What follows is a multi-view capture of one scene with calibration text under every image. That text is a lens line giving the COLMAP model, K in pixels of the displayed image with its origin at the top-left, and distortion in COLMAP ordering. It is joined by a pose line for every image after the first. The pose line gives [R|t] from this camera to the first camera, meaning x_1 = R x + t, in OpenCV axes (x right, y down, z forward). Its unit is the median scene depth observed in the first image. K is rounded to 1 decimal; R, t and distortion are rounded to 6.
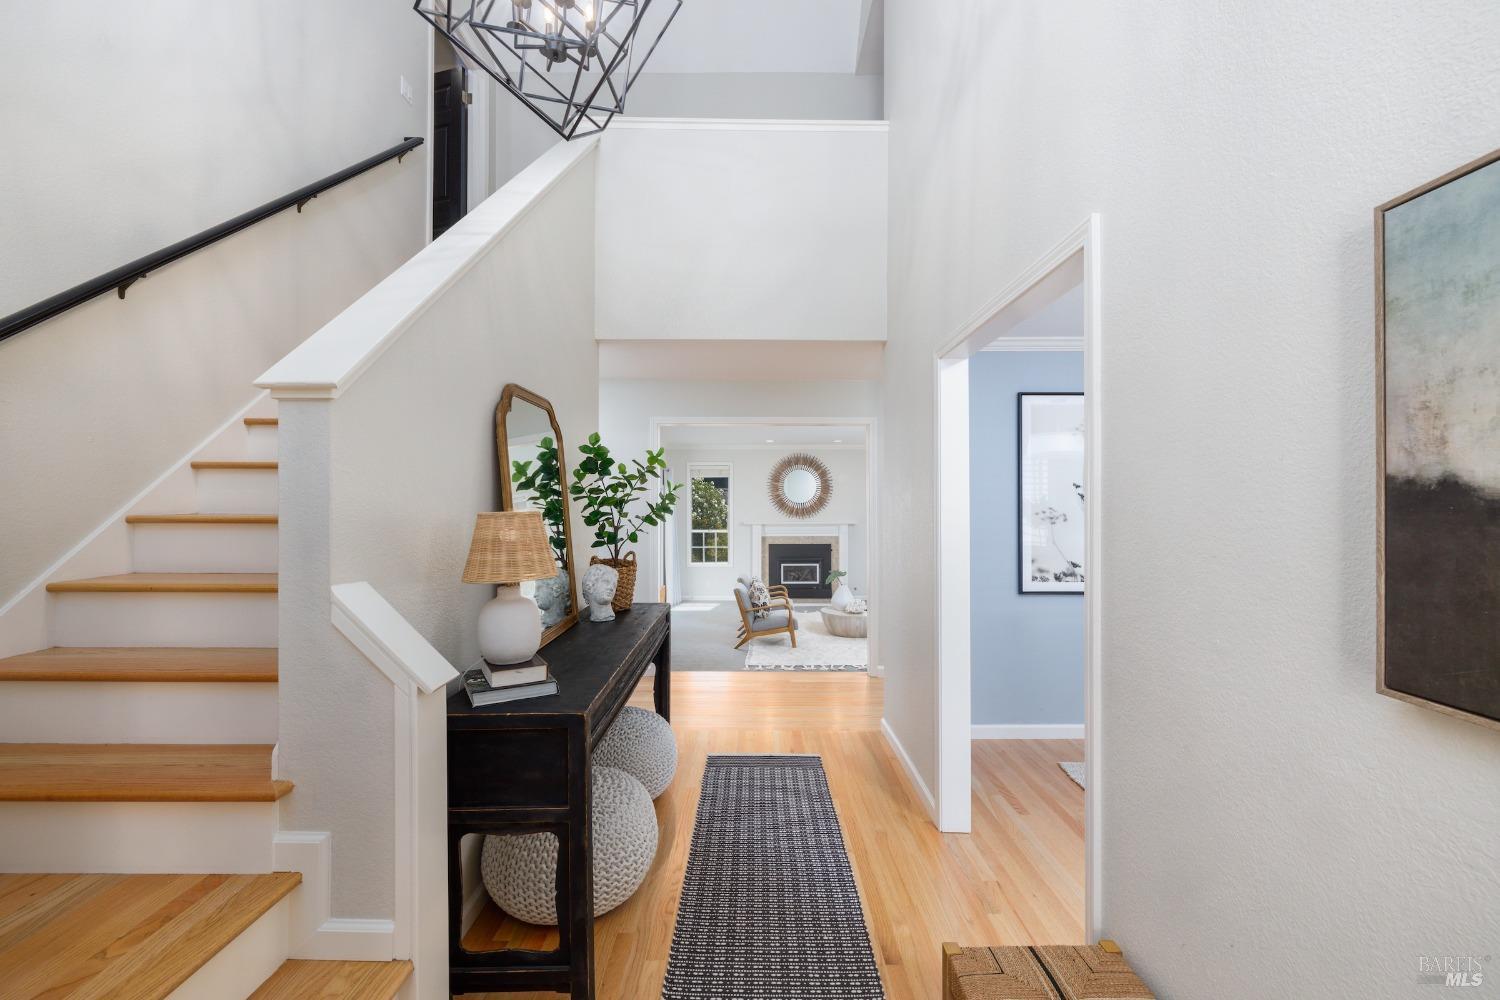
lens RADIAL K [[644.9, 0, 750.0], [0, 644.9, 500.0], [0, 0, 1]] dist [-0.000073, 0.000029]
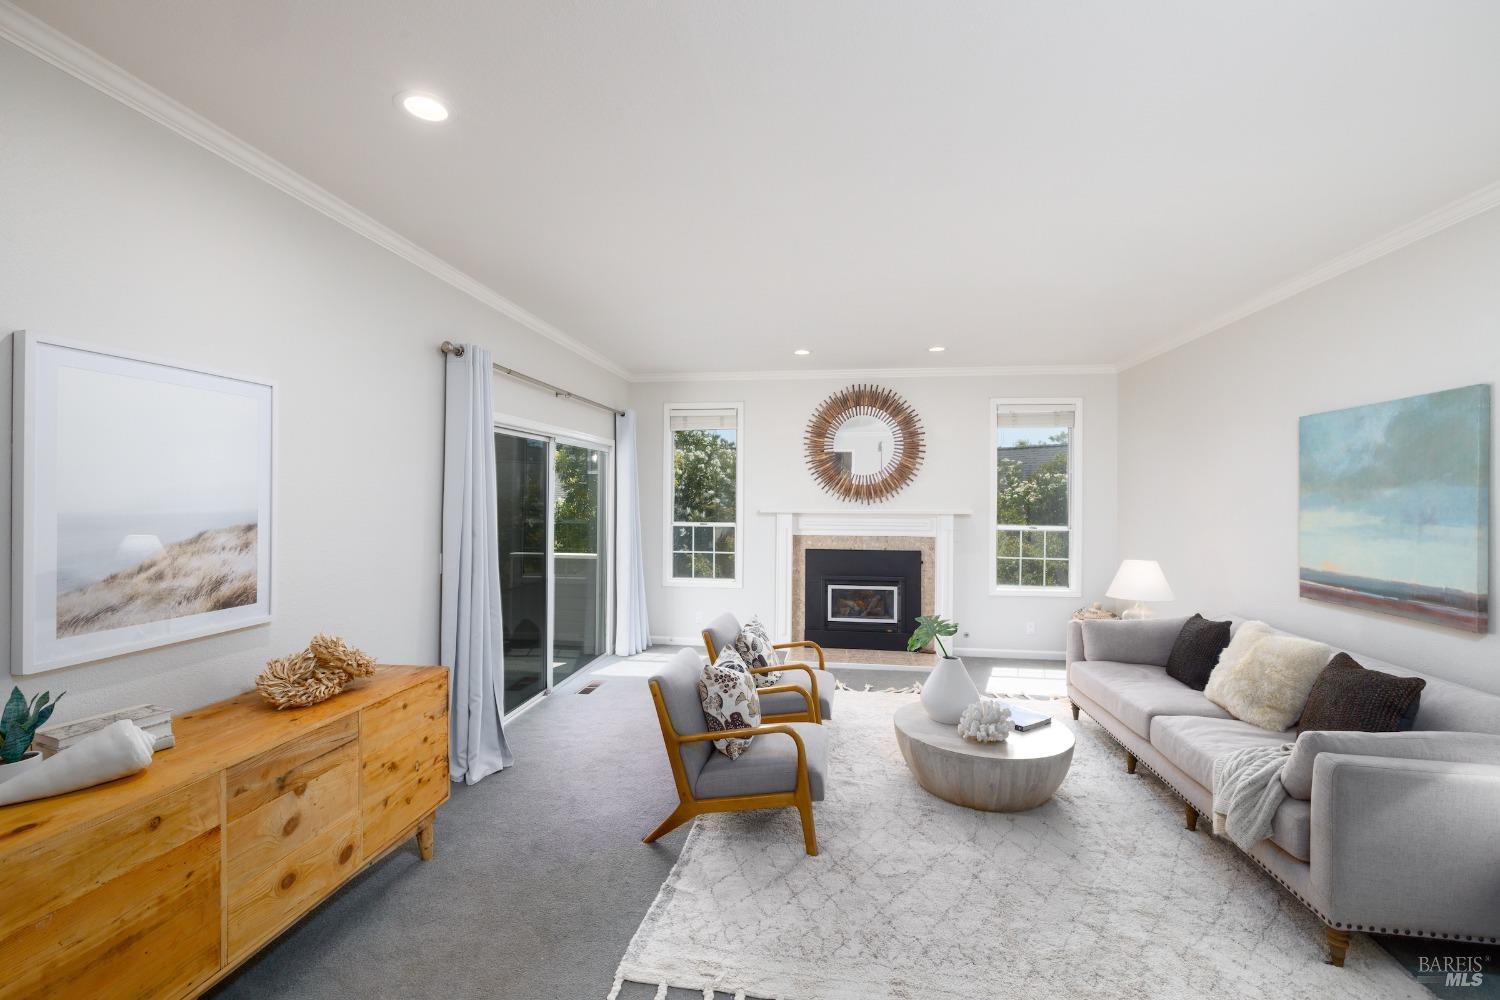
lens RADIAL K [[644.9, 0, 750.0], [0, 644.9, 500.0], [0, 0, 1]] dist [-0.000073, 0.000029]
pose [[0.991030, 0.008096, -0.133397, 0.055328], [-0.007425, 0.999957, 0.005526, 0.023493], [0.133436, -0.004486, 0.991047, 0.442721]]
